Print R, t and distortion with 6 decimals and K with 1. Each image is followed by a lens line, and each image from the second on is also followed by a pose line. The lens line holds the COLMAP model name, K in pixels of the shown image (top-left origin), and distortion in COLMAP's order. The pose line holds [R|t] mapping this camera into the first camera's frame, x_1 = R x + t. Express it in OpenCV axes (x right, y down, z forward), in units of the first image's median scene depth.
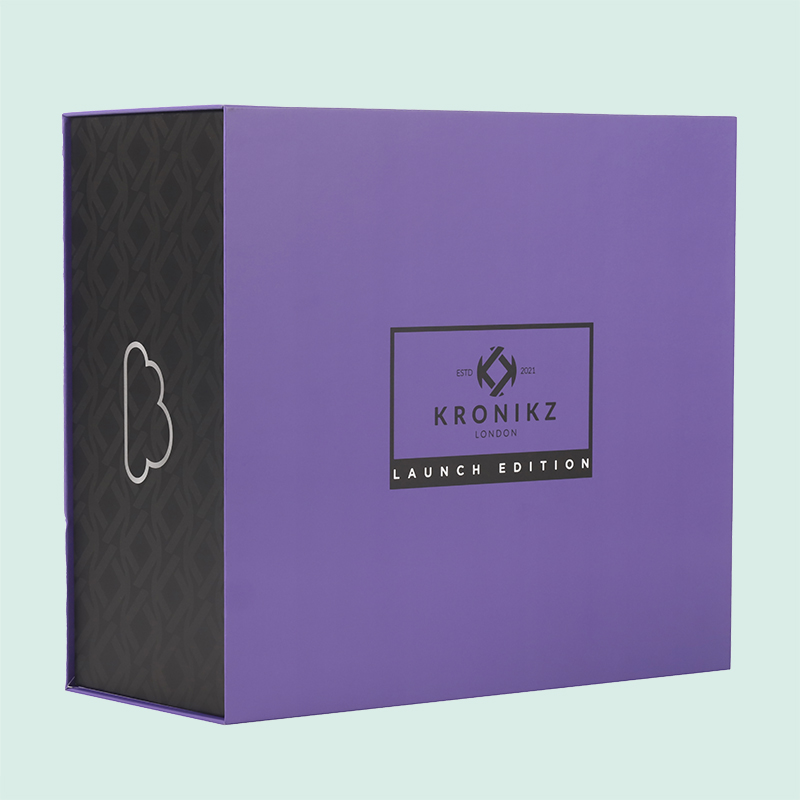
lens RADIAL K [[2805.2, 0, 400.0], [0, 2805.2, 400.0], [0, 0, 1]] dist [0.477154, 0.665290]
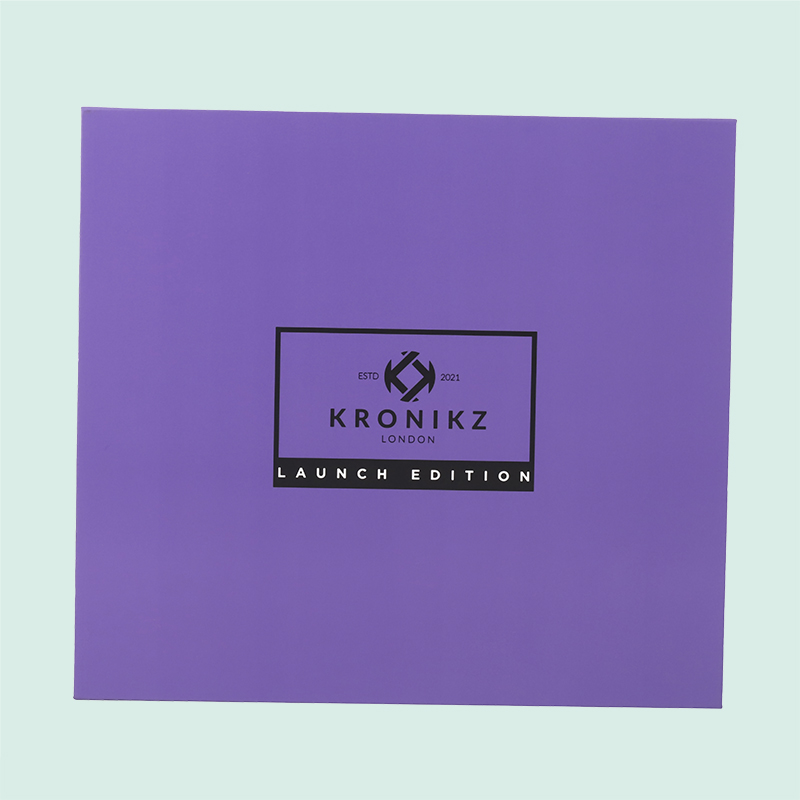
lens RADIAL K [[2805.2, 0, 400.0], [0, 2805.2, 400.0], [0, 0, 1]] dist [0.477154, 0.665290]
pose [[0.864113, 0.046927, -0.501105, 0.527023], [-0.050910, 0.998687, 0.005734, -0.007391], [0.500716, 0.020556, 0.865368, 0.142931]]
